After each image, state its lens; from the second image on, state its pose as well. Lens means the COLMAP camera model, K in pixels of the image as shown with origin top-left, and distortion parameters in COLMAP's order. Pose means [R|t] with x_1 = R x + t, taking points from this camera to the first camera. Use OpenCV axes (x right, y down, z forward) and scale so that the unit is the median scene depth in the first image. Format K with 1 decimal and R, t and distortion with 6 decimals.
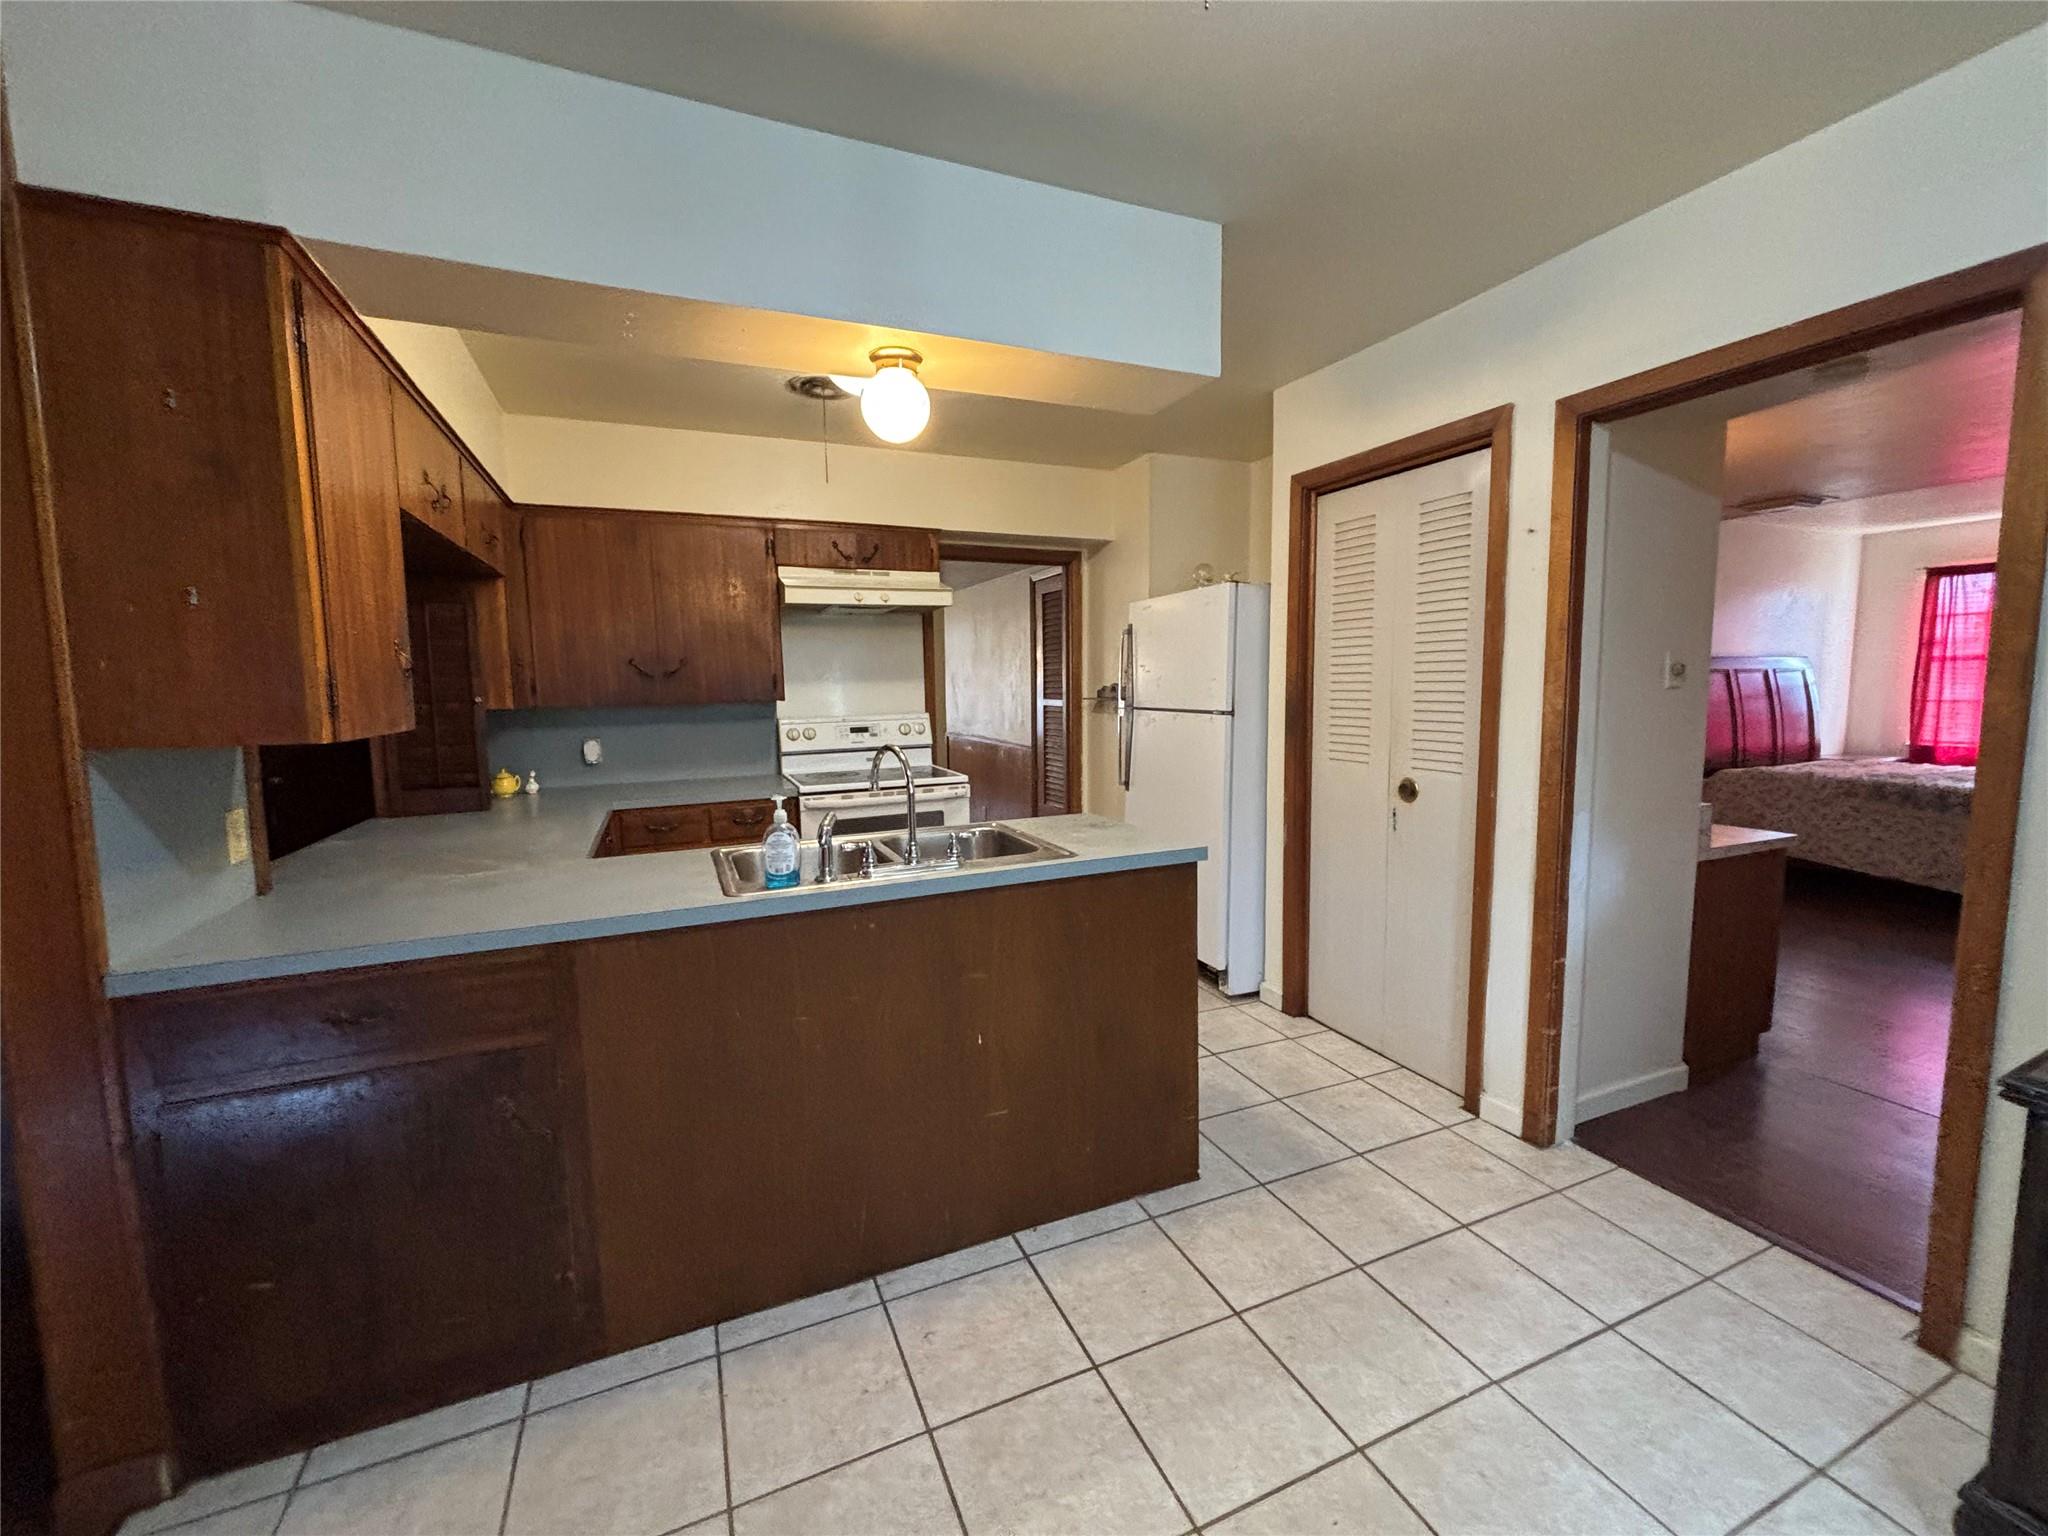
lens RADIAL K [[830.3, 0, 1018.0], [0, 830.3, 766.3], [0, 0, 1]] dist [0.000532, 0.000344]
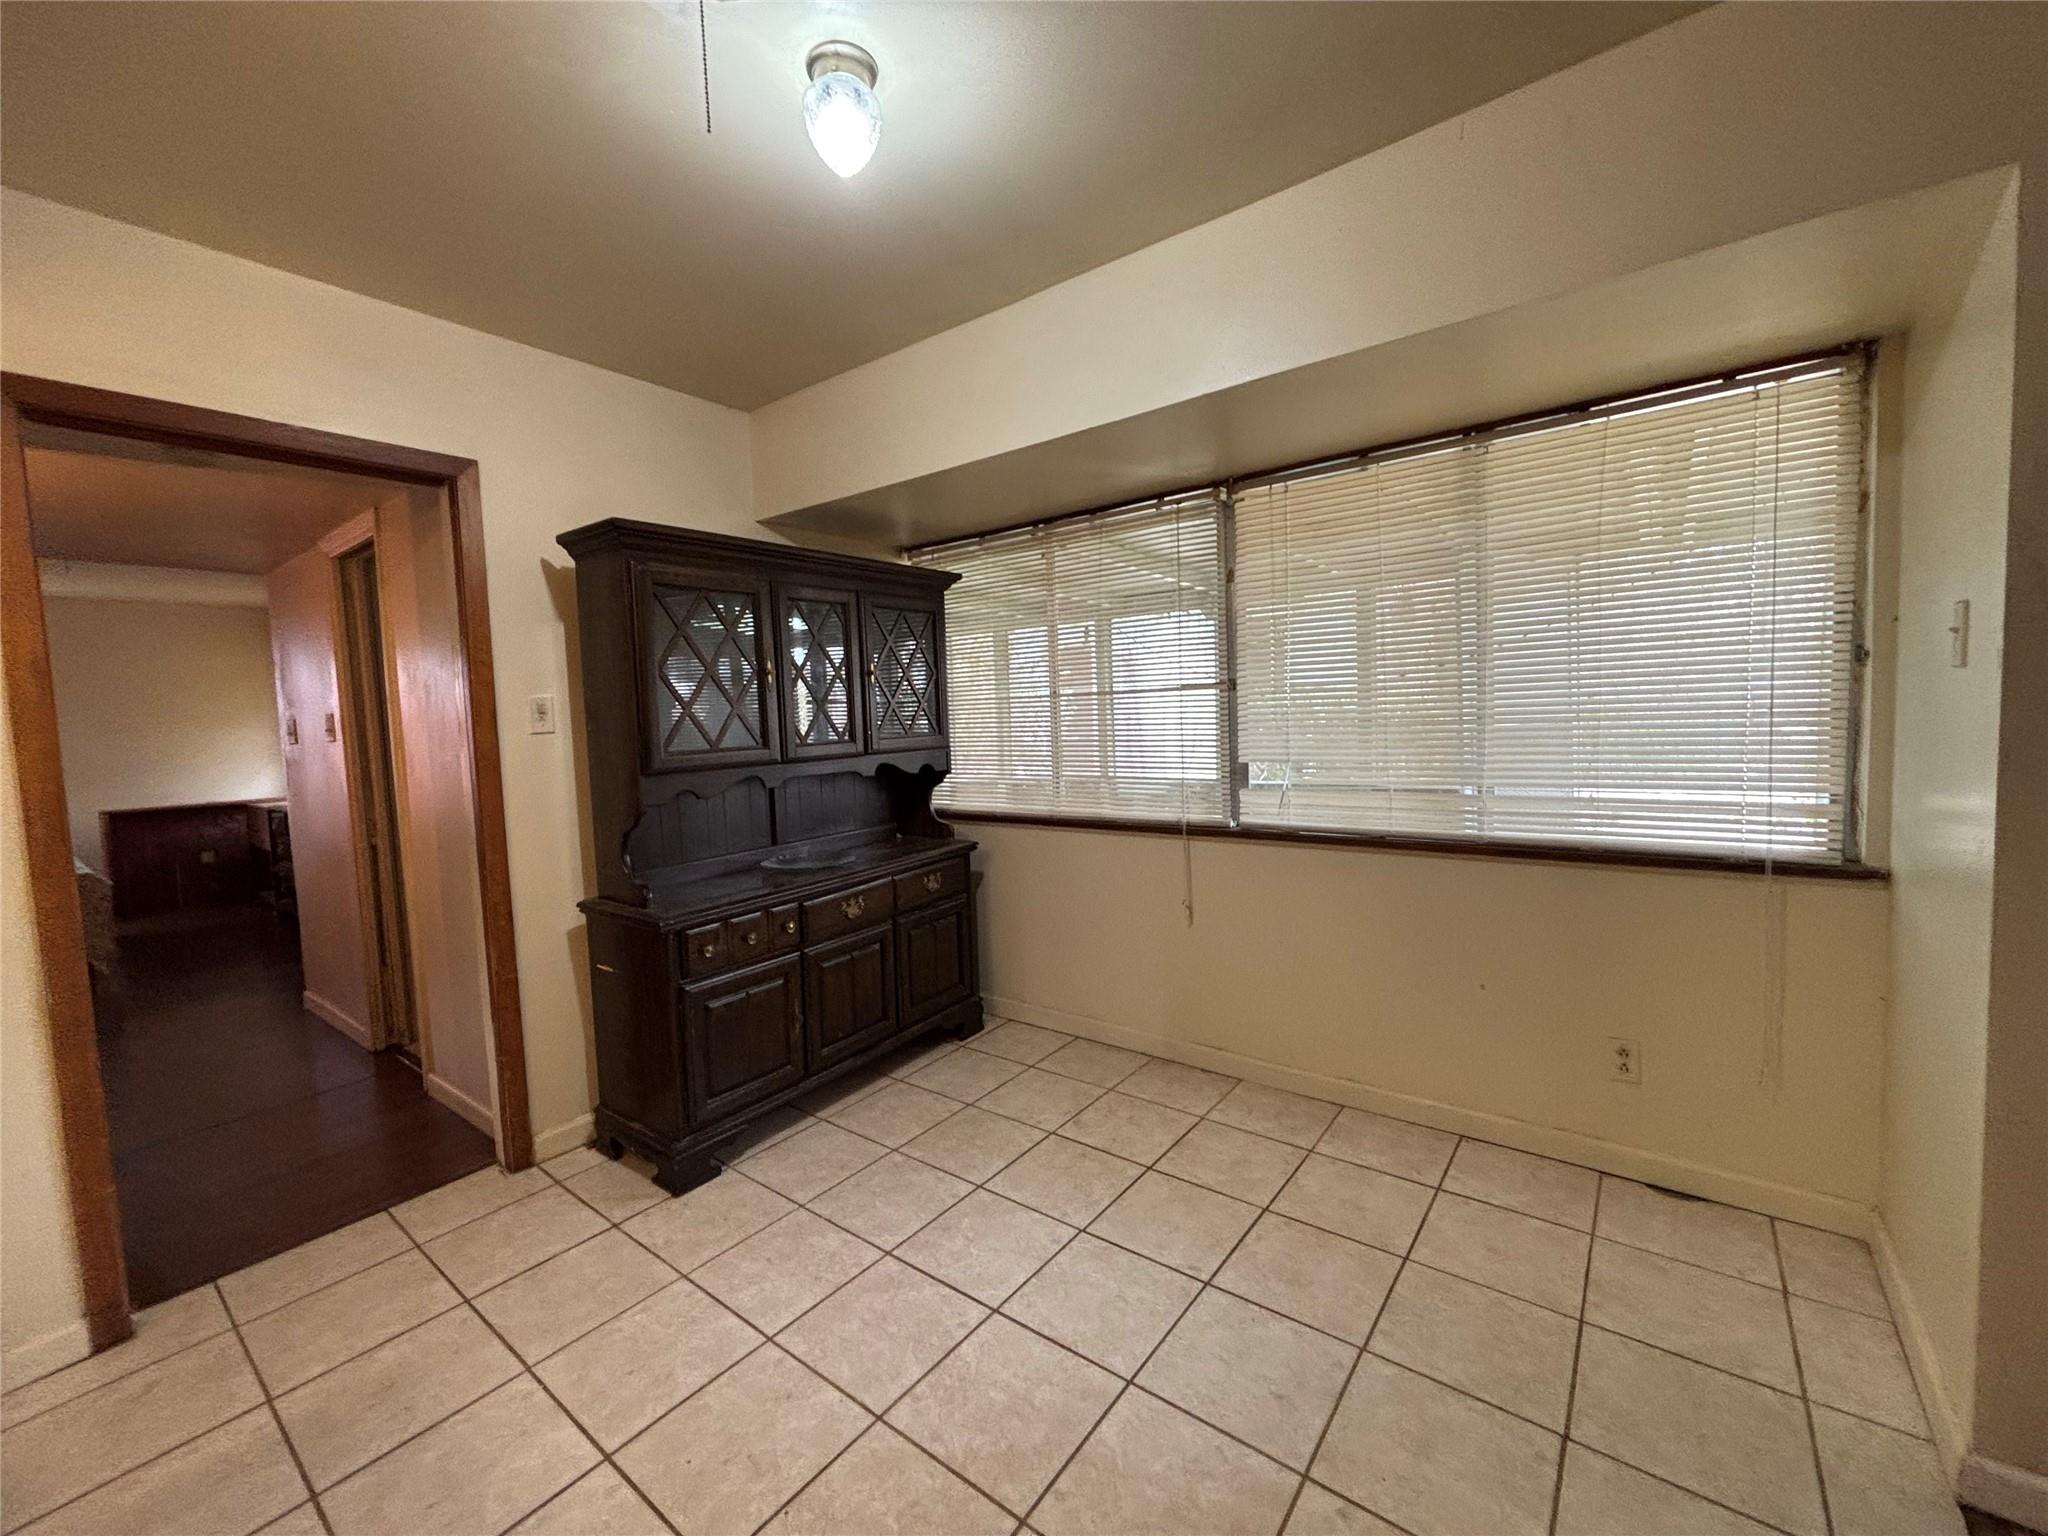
lens RADIAL K [[830.3, 0, 1027.7], [0, 830.3, 762.5], [0, 0, 1]] dist [0.000532, 0.000344]
pose [[-0.488987, -0.016697, 0.872131, -0.367696], [0.139205, 0.985510, 0.096916, -0.023247], [-0.861112, 0.168796, -0.479577, 0.462152]]
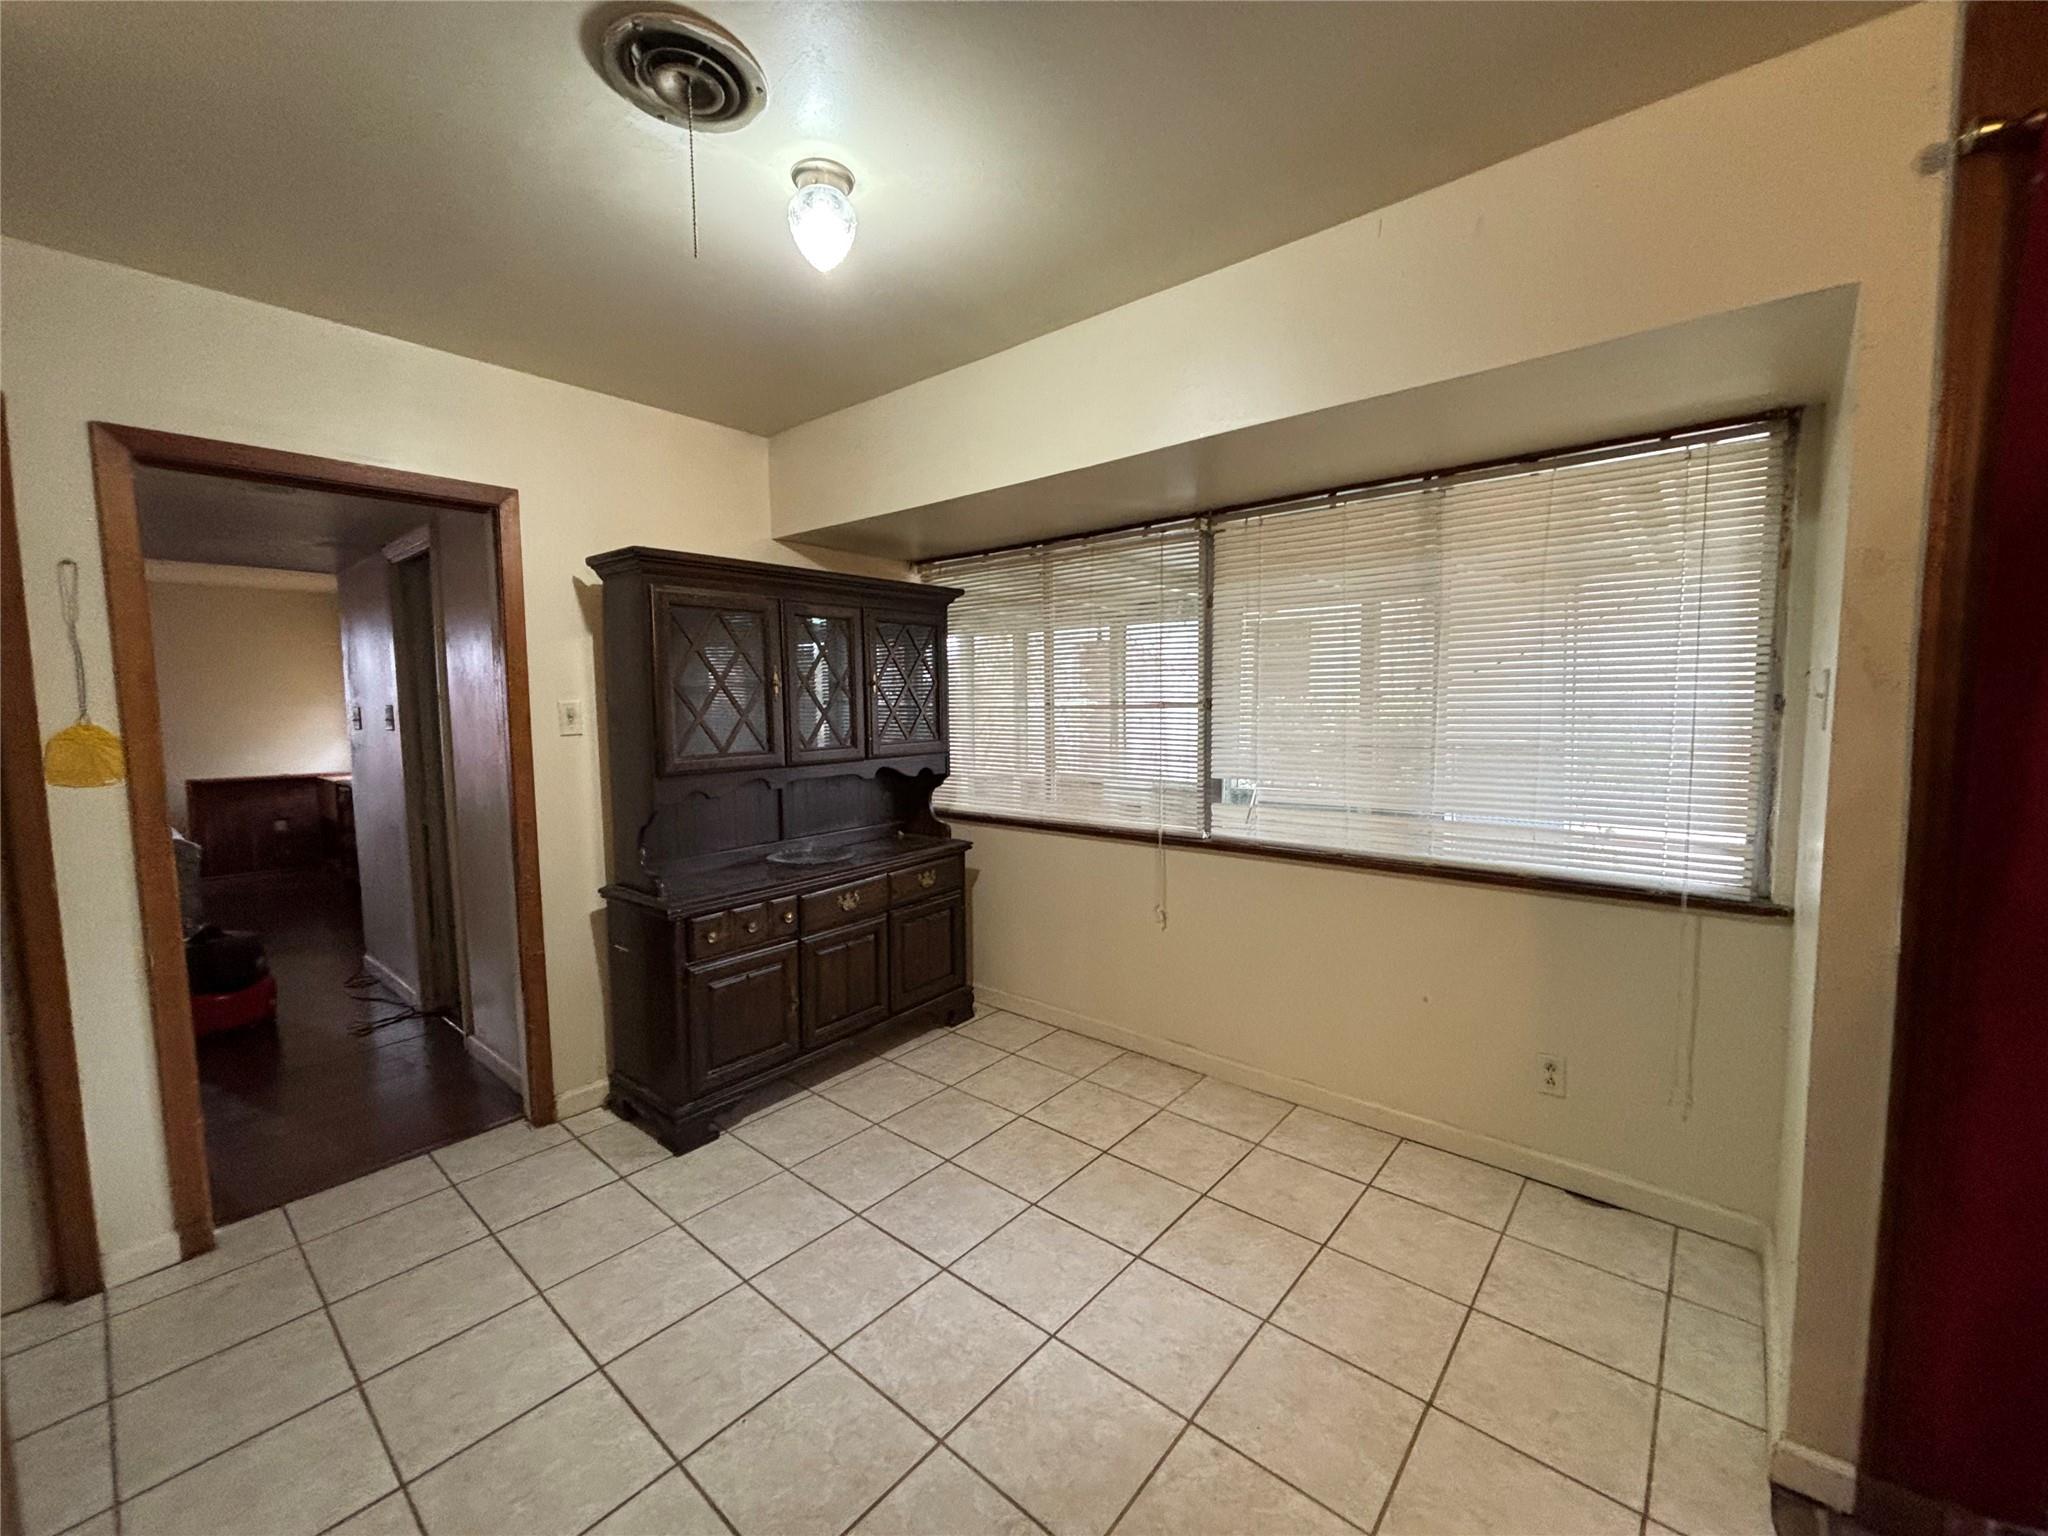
lens RADIAL K [[830.3, 0, 1026.9], [0, 830.3, 763.8], [0, 0, 1]] dist [0.000532, 0.000344]
pose [[-0.446037, -0.045473, 0.893859, -0.459825], [0.114858, 0.987542, 0.107553, -0.050082], [-0.887614, 0.150639, -0.435257, 0.432606]]
